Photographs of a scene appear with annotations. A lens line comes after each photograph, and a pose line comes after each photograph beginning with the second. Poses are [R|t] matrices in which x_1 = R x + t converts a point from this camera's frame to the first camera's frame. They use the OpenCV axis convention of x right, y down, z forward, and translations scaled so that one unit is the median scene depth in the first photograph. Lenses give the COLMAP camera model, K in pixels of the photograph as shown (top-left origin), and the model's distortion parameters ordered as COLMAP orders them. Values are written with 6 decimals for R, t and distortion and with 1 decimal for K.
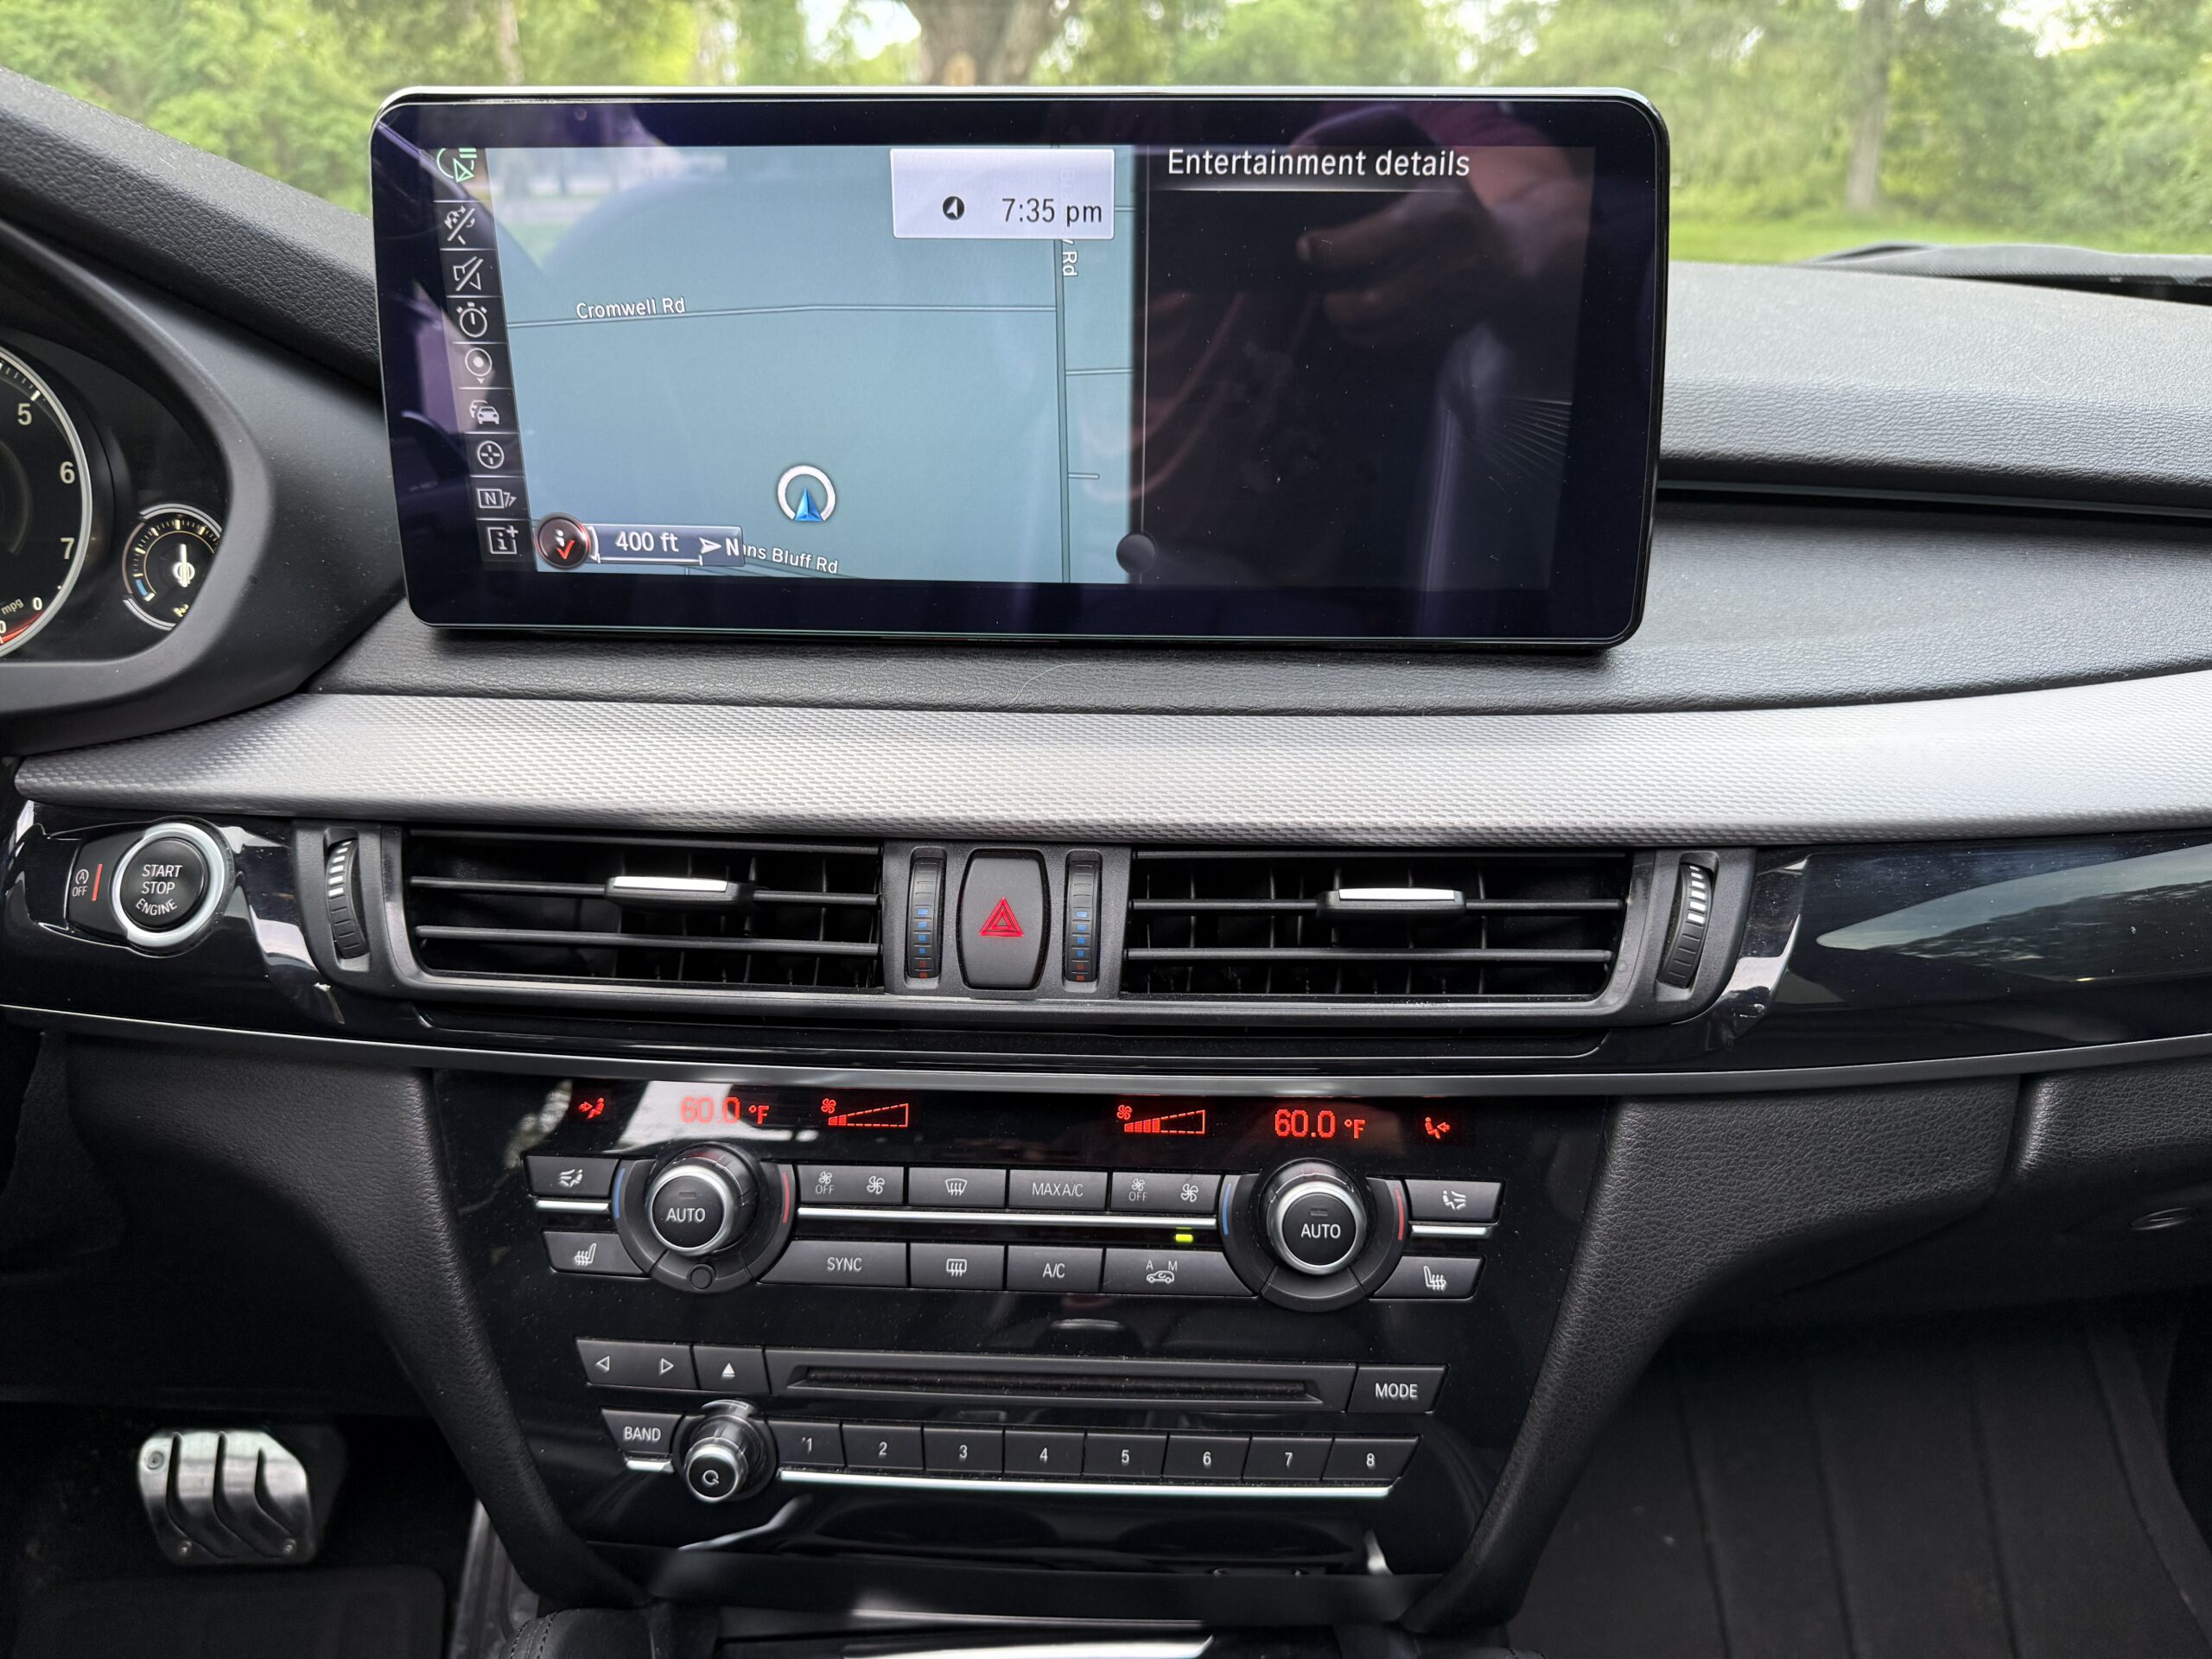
lens RADIAL K [[1604.6, 0, 1098.1], [0, 1604.6, 840.0], [0, 0, 1]] dist [-0.013081, -0.004341]
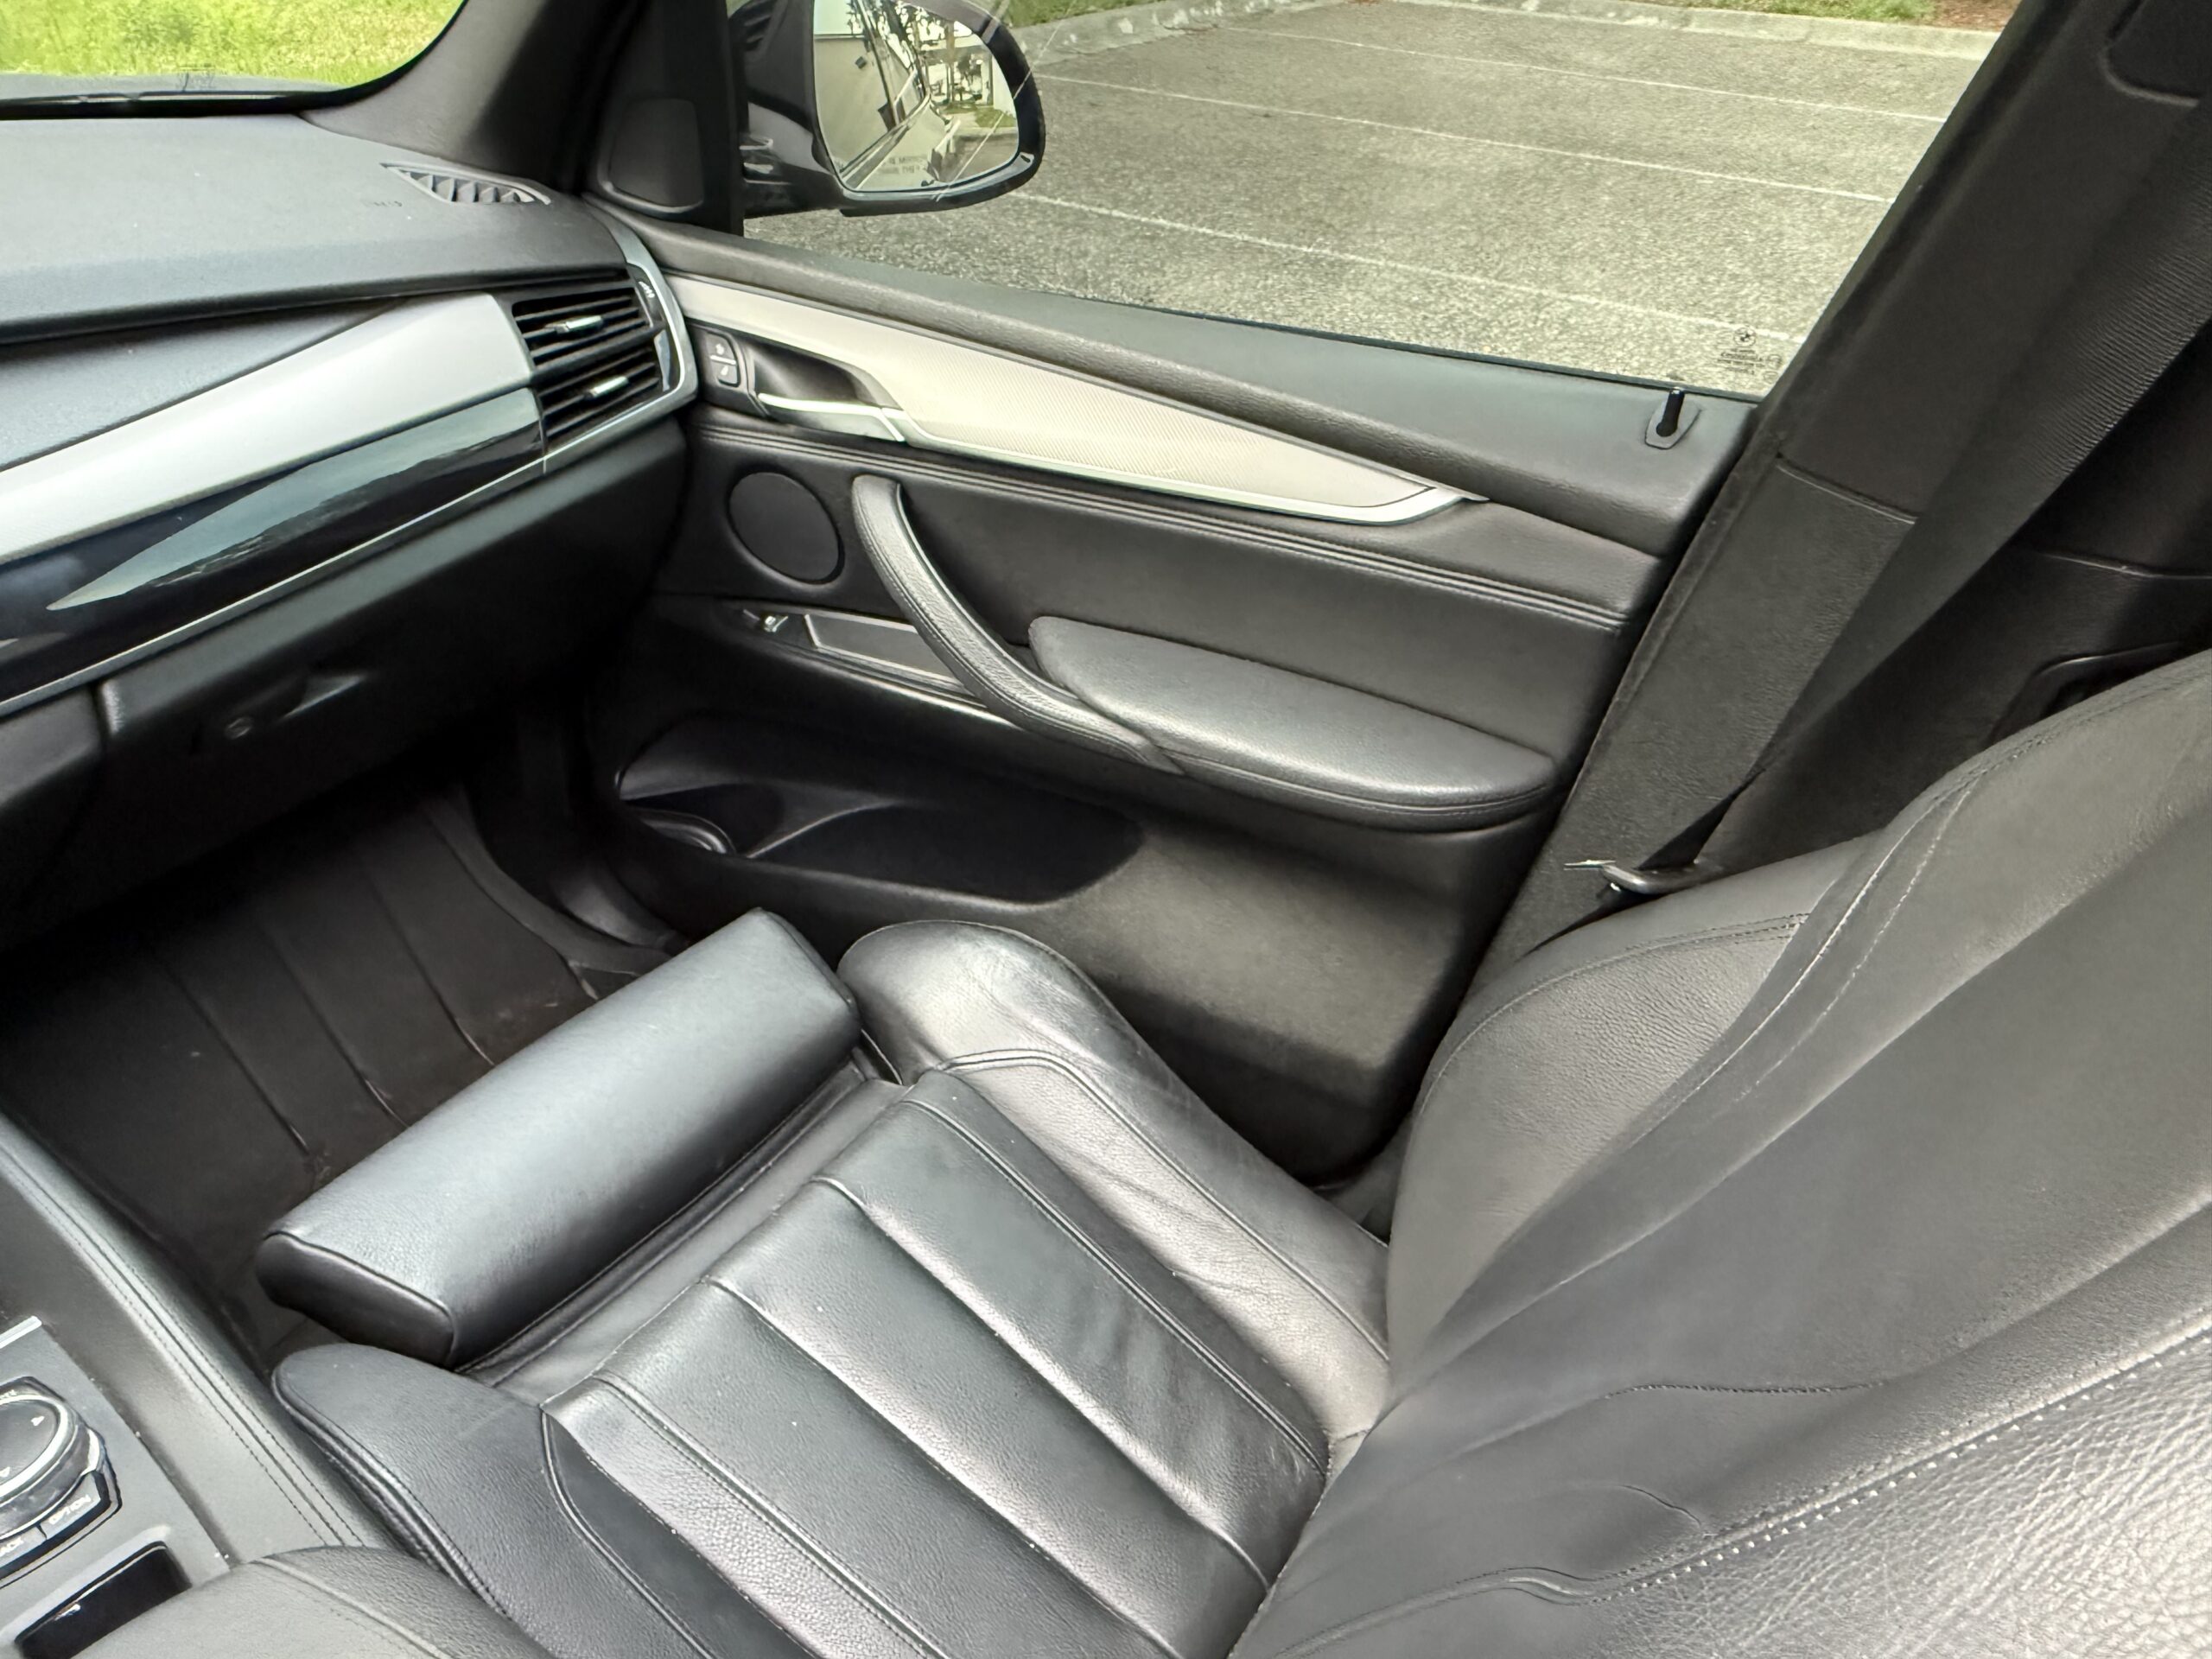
lens RADIAL K [[1522.5, 0, 1076.1], [0, 1522.5, 831.0], [0, 0, 1]] dist [0.000001, -0.003107]
pose [[0.618836, -0.416529, 0.665993, 0.050536], [0.250988, 0.908240, 0.334820, -0.000978], [-0.744344, -0.040043, 0.666595, -0.997368]]
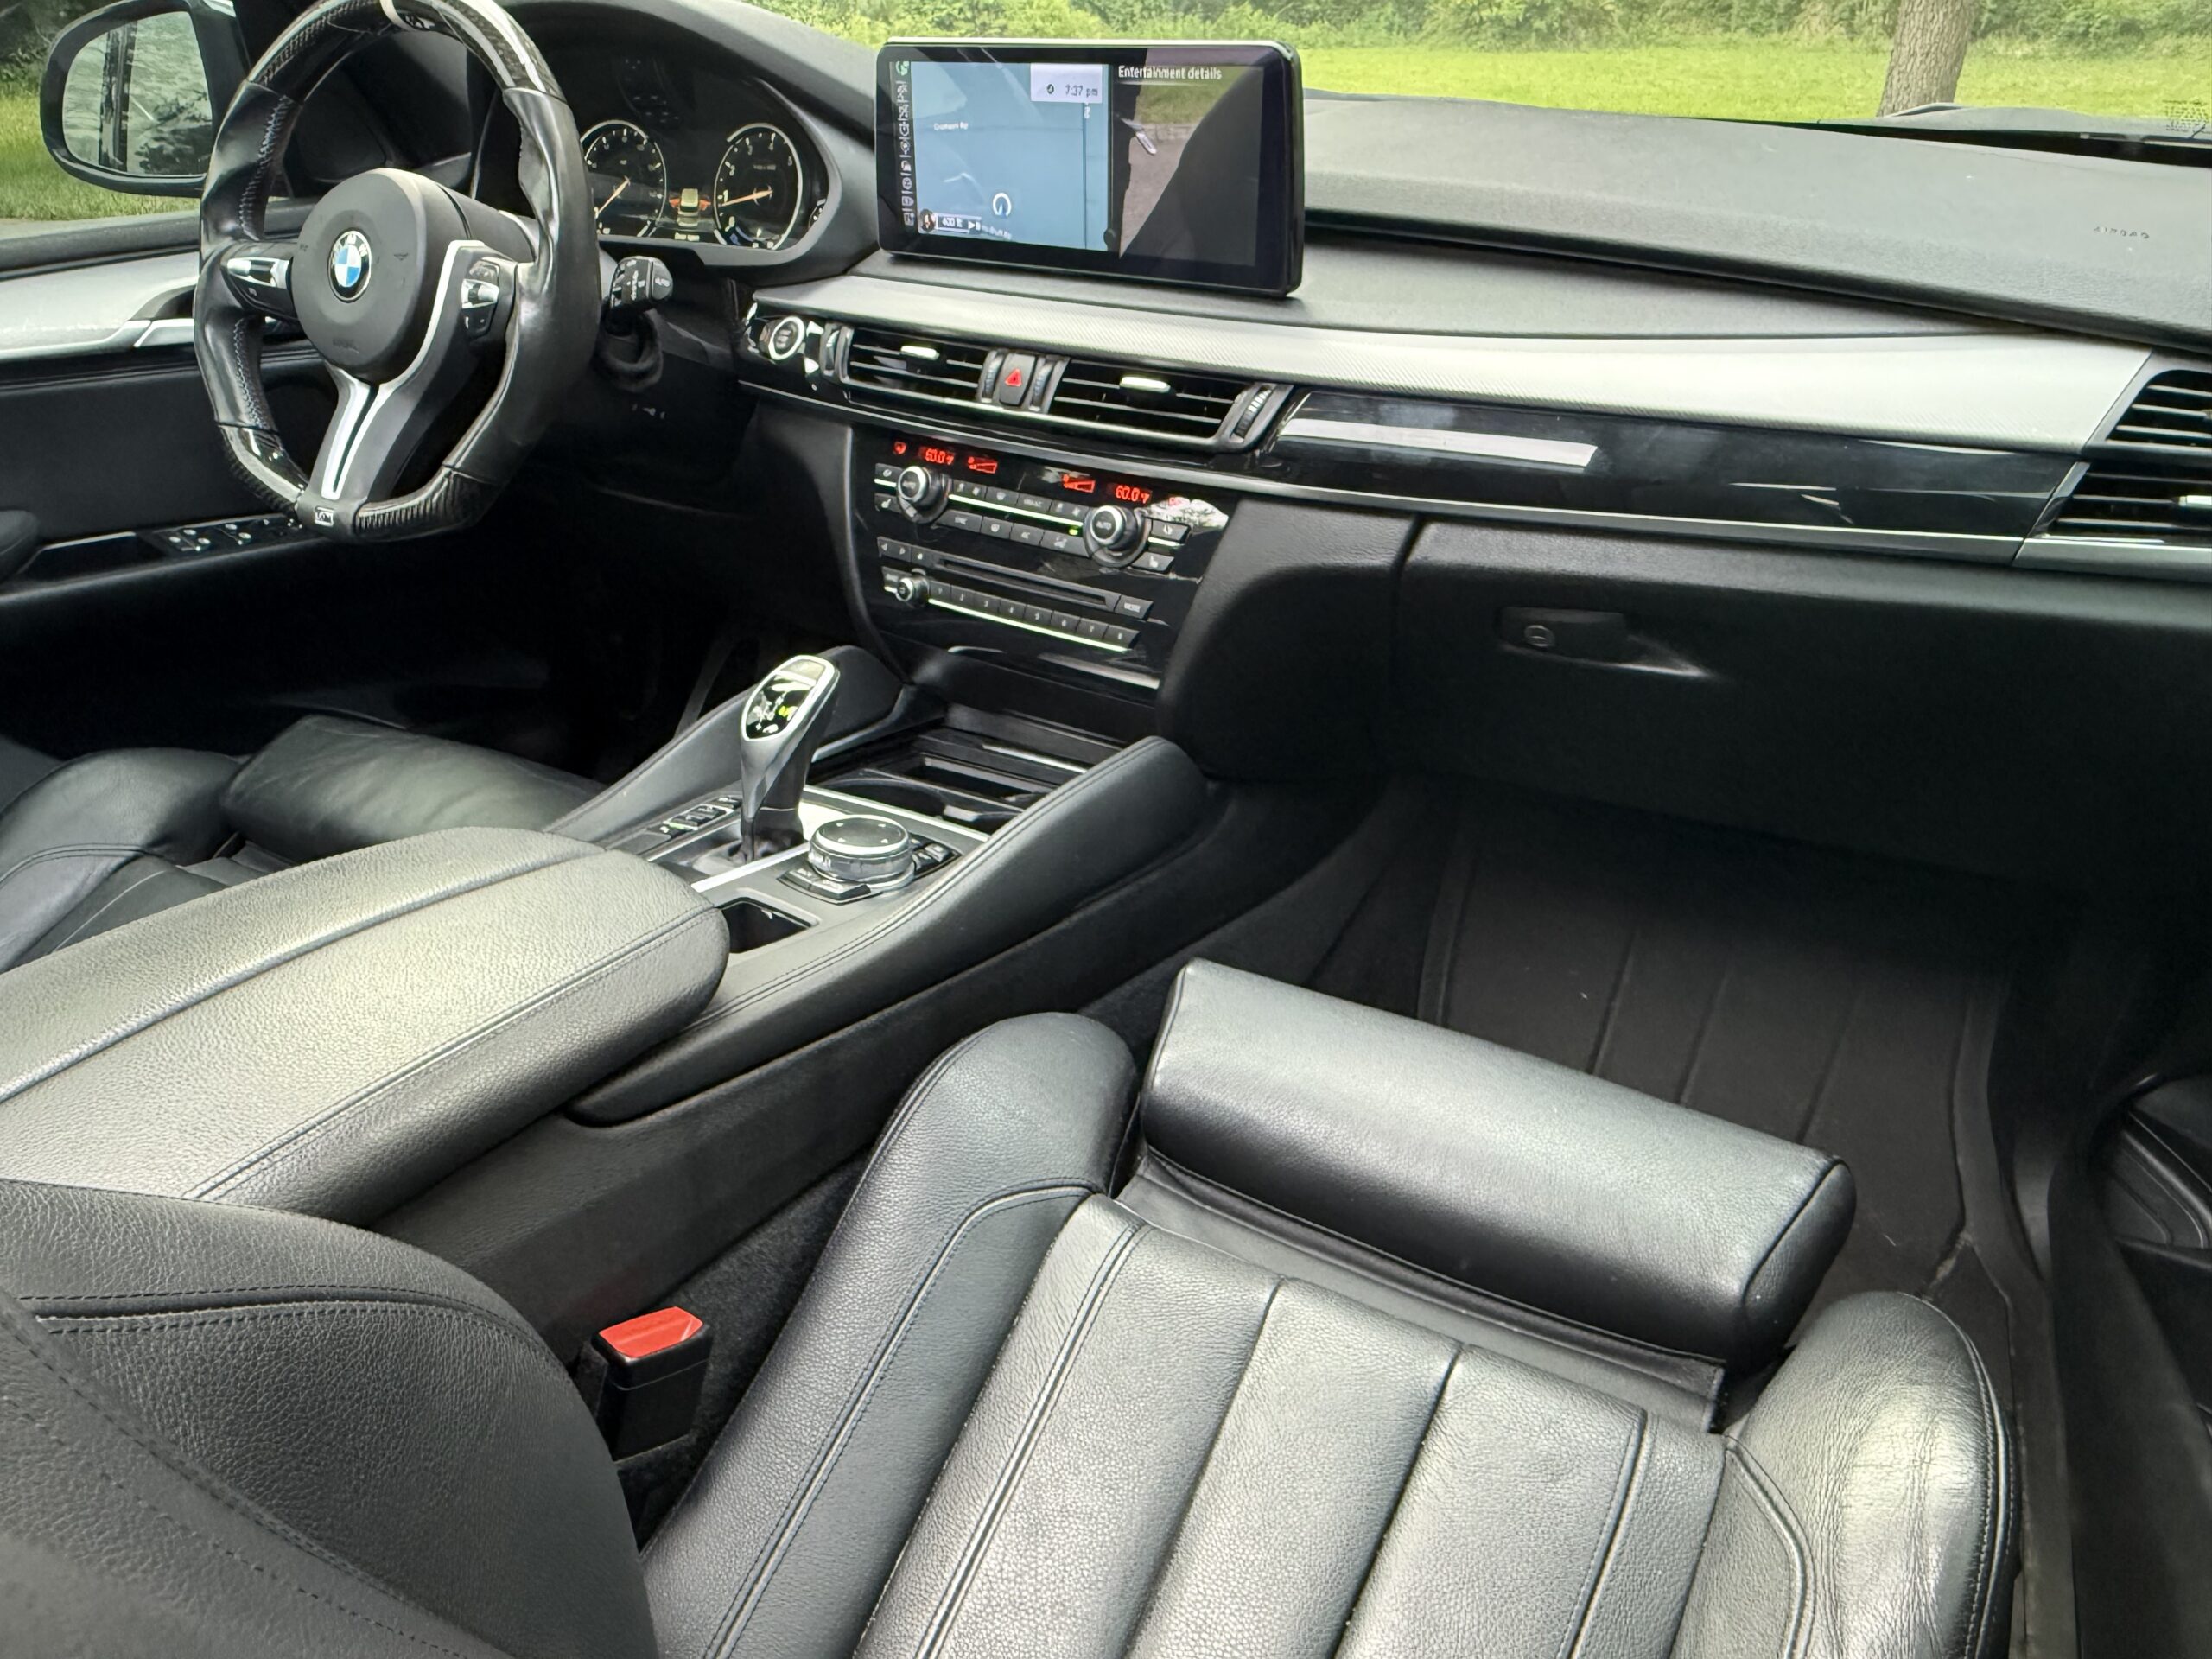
lens RADIAL K [[1522.5, 0, 1076.1], [0, 1522.5, 831.0], [0, 0, 1]] dist [0.000001, -0.003107]
pose [[0.829063, 0.259114, -0.495494, 1.307447], [-0.202106, 0.965102, 0.166526, 0.299129], [0.521351, -0.037918, 0.852499, -0.977965]]
